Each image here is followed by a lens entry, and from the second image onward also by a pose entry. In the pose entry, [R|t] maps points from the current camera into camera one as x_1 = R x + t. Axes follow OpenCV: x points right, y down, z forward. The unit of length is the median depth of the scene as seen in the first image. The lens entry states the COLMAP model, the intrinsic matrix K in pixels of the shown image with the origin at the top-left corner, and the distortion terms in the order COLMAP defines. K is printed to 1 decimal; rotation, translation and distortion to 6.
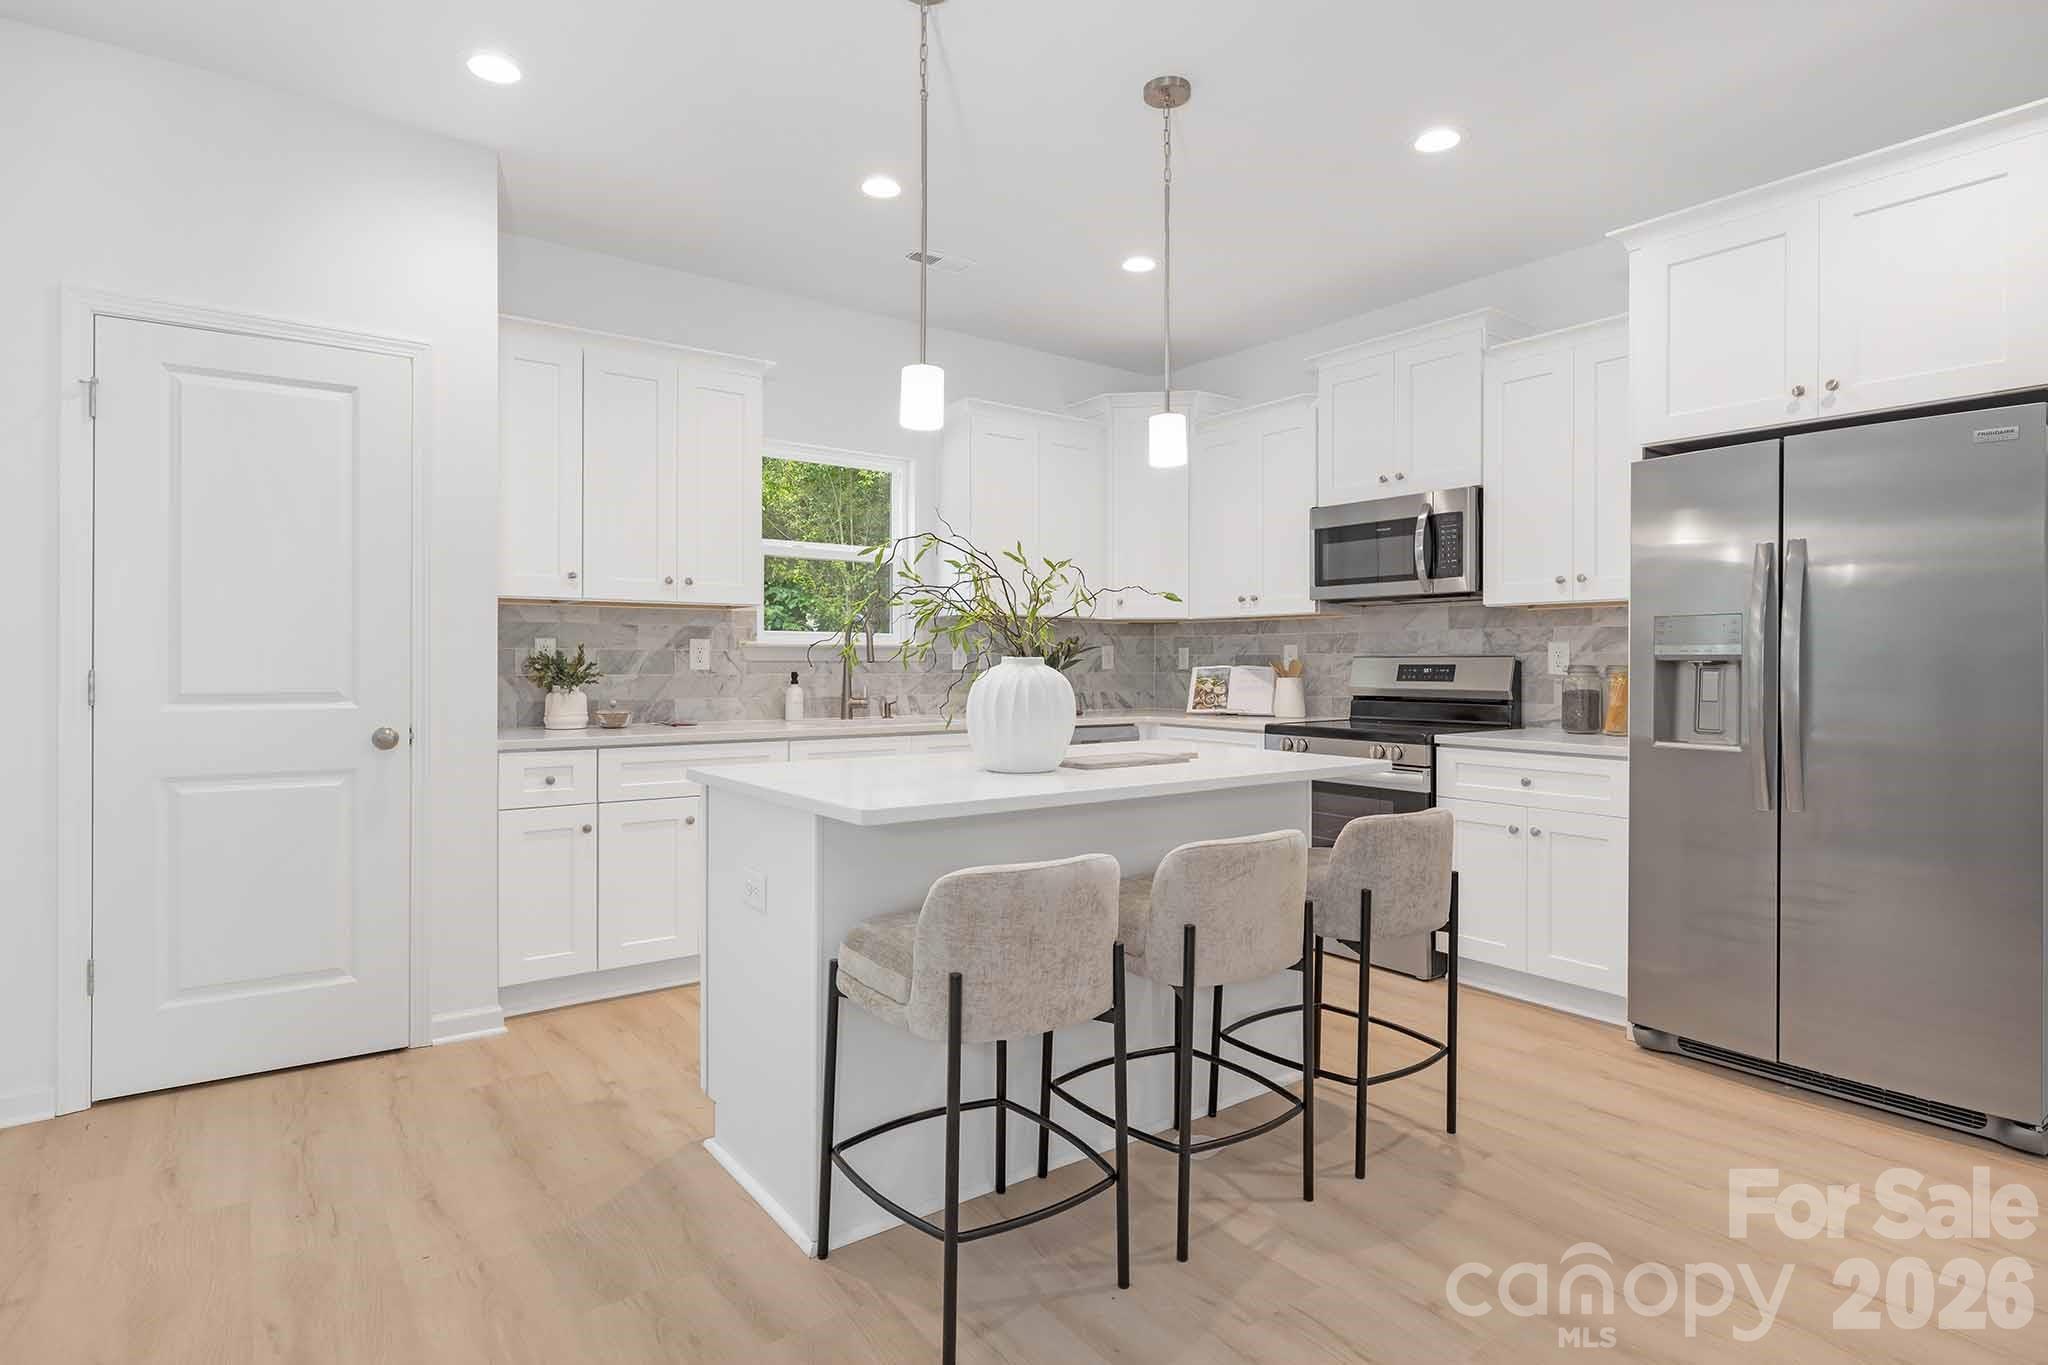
lens RADIAL K [[1066.1, 0, 1022.1], [0, 1066.1, 663.6], [0, 0, 1]] dist [-0.001301, 0.003798]
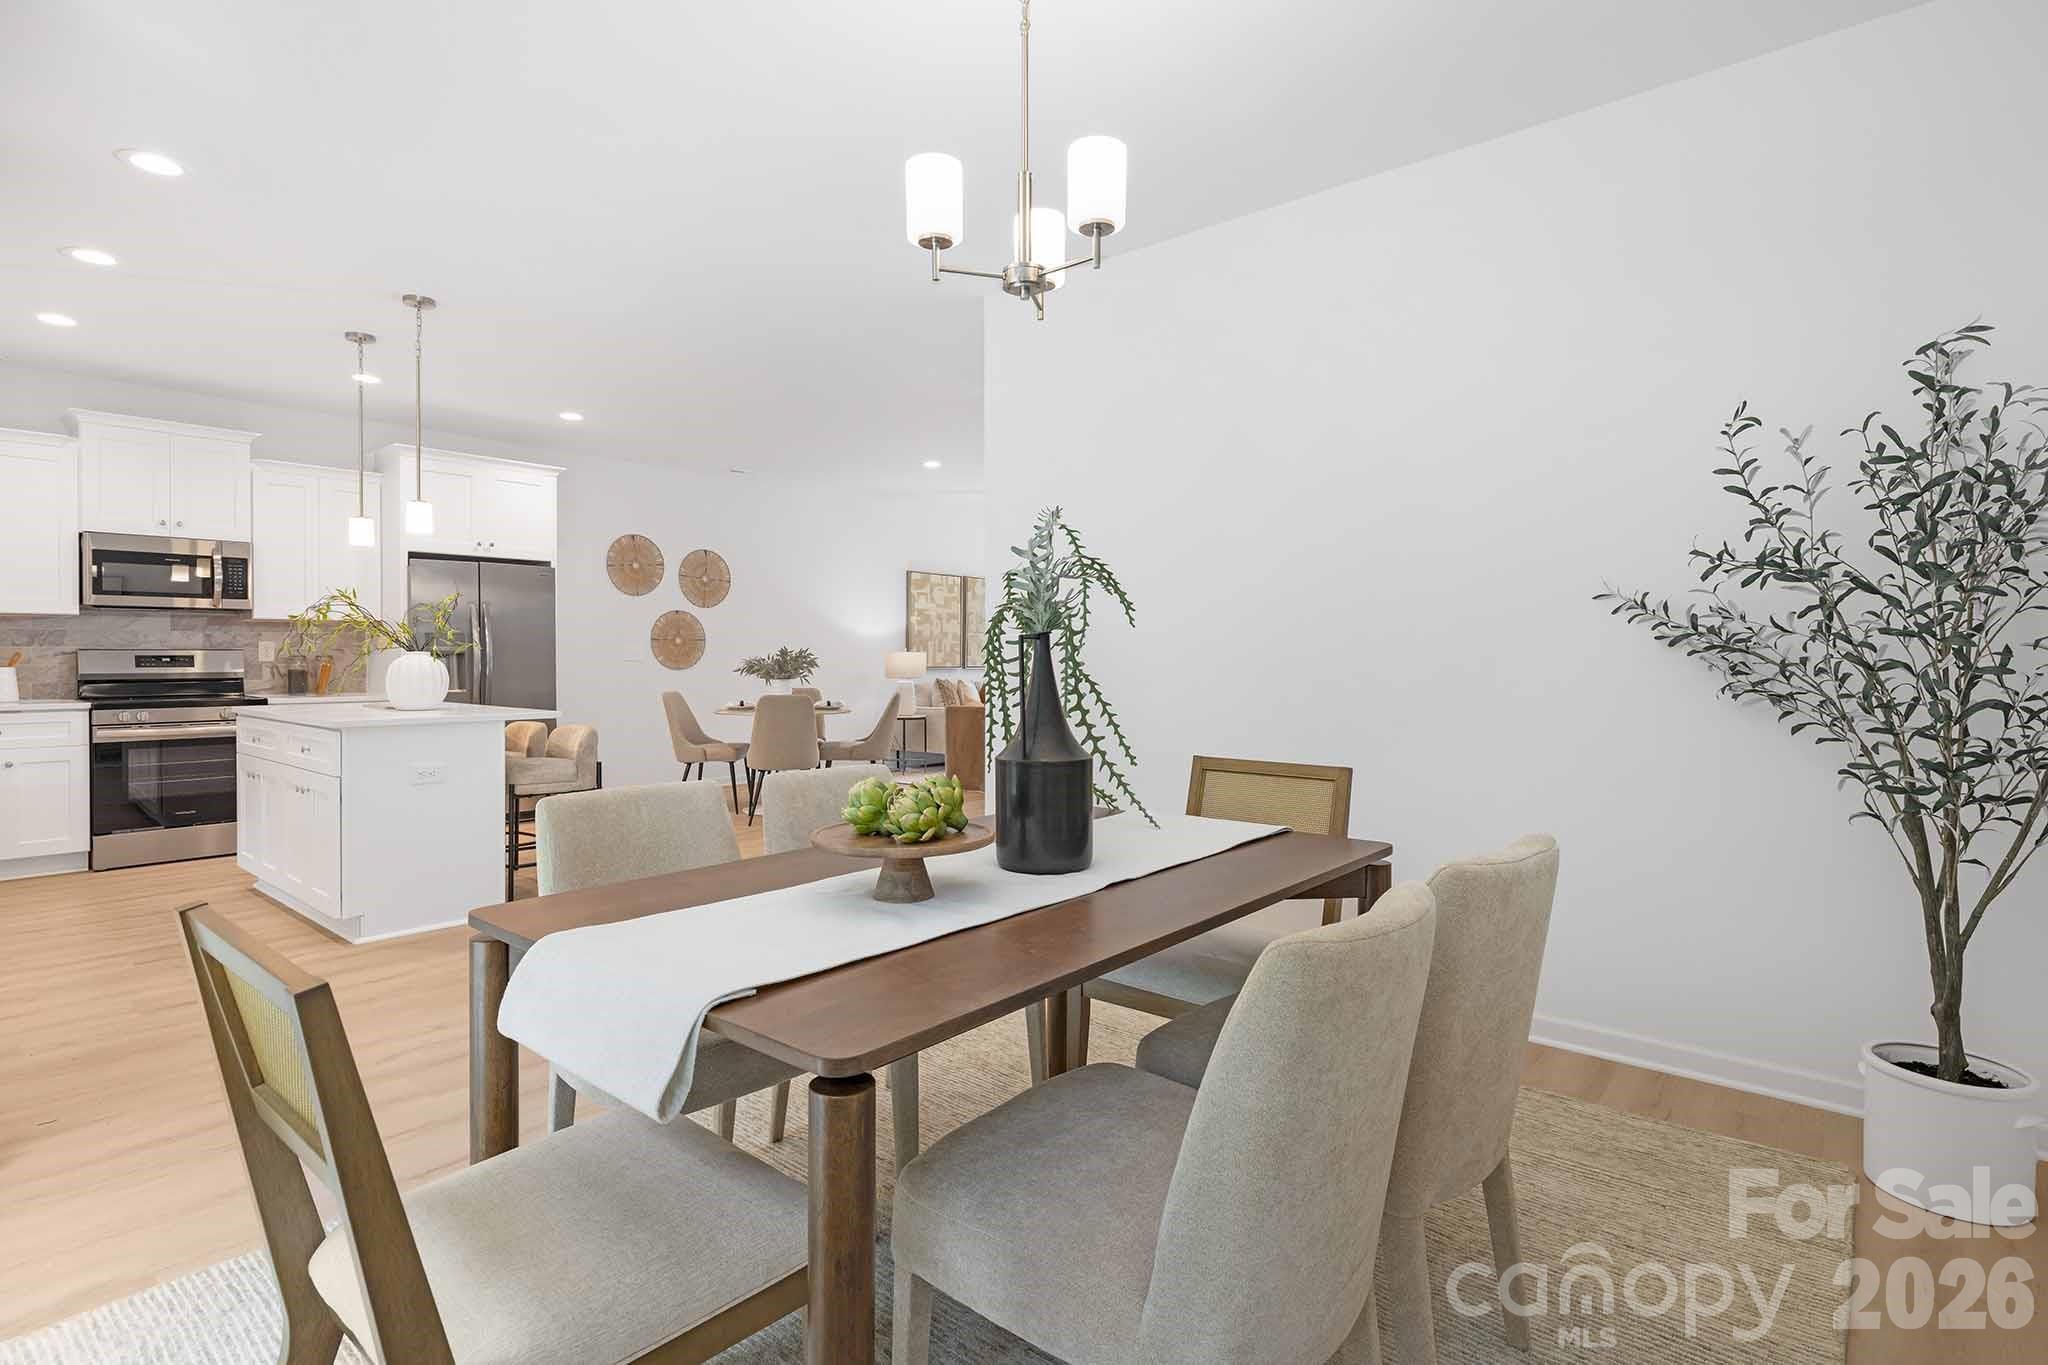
lens RADIAL K [[1016.8, 0, 1021.8], [0, 1016.8, 665.7], [0, 0, 1]] dist [0.002151, -0.001080]
pose [[-0.224693, -0.010852, 0.974369, -1.254994], [0.001006, 0.999935, 0.011368, 0.000641], [-0.974429, 0.003534, -0.224667, 0.209416]]
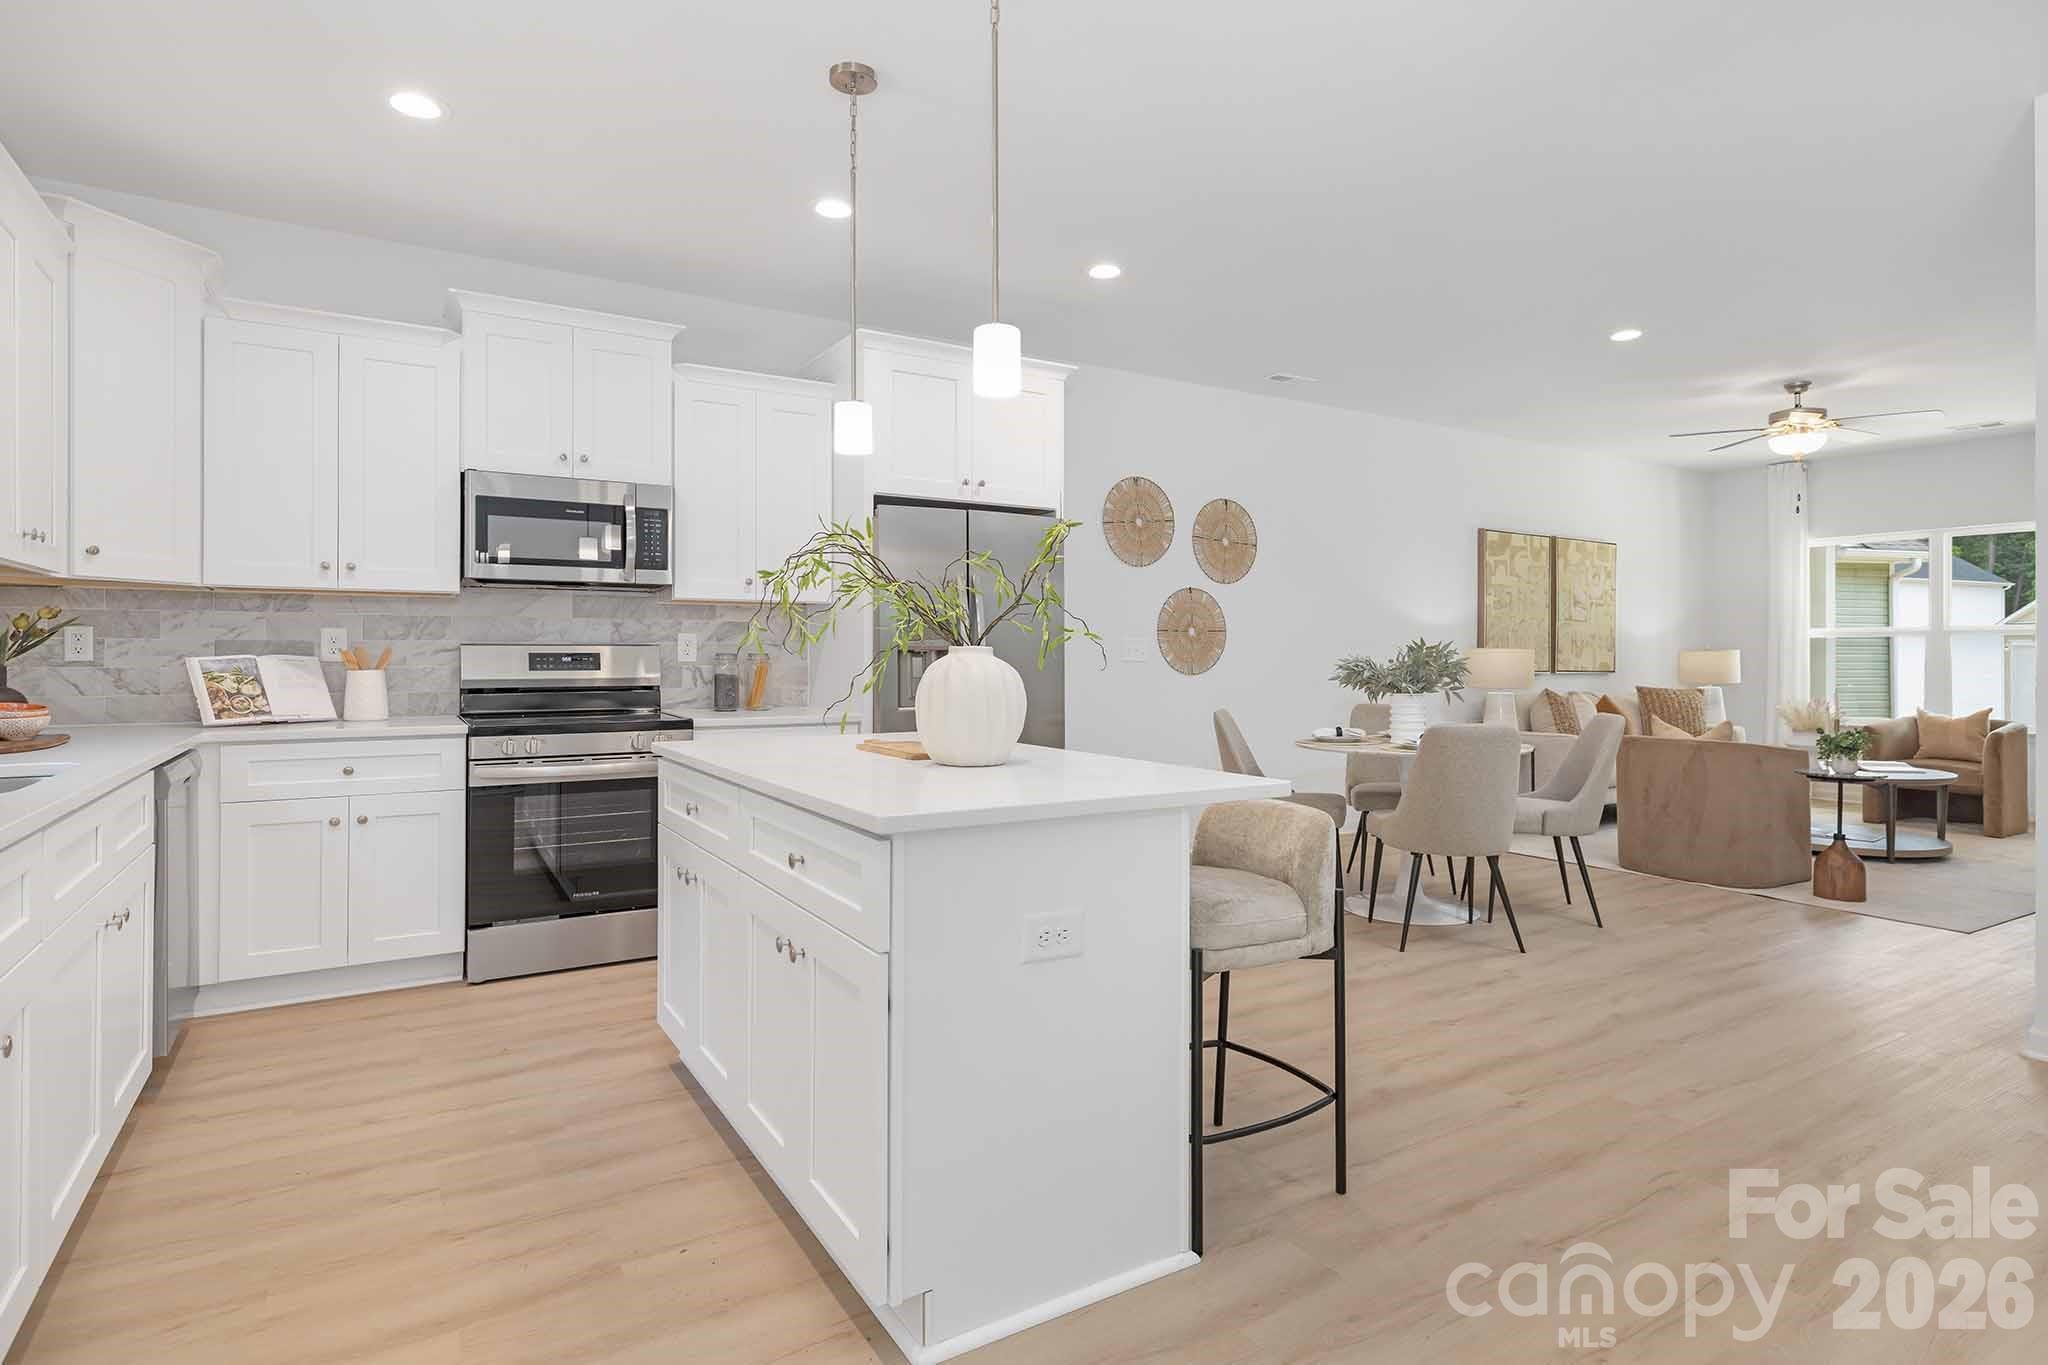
lens RADIAL K [[1066.1, 0, 1015.4], [0, 1066.1, 651.7], [0, 0, 1]] dist [-0.001301, 0.003798]
pose [[0.088972, 0.001428, 0.996033, -0.584565], [0.000993, 0.999998, -0.001522, 0.001607], [-0.996034, 0.001125, 0.088971, 0.533482]]
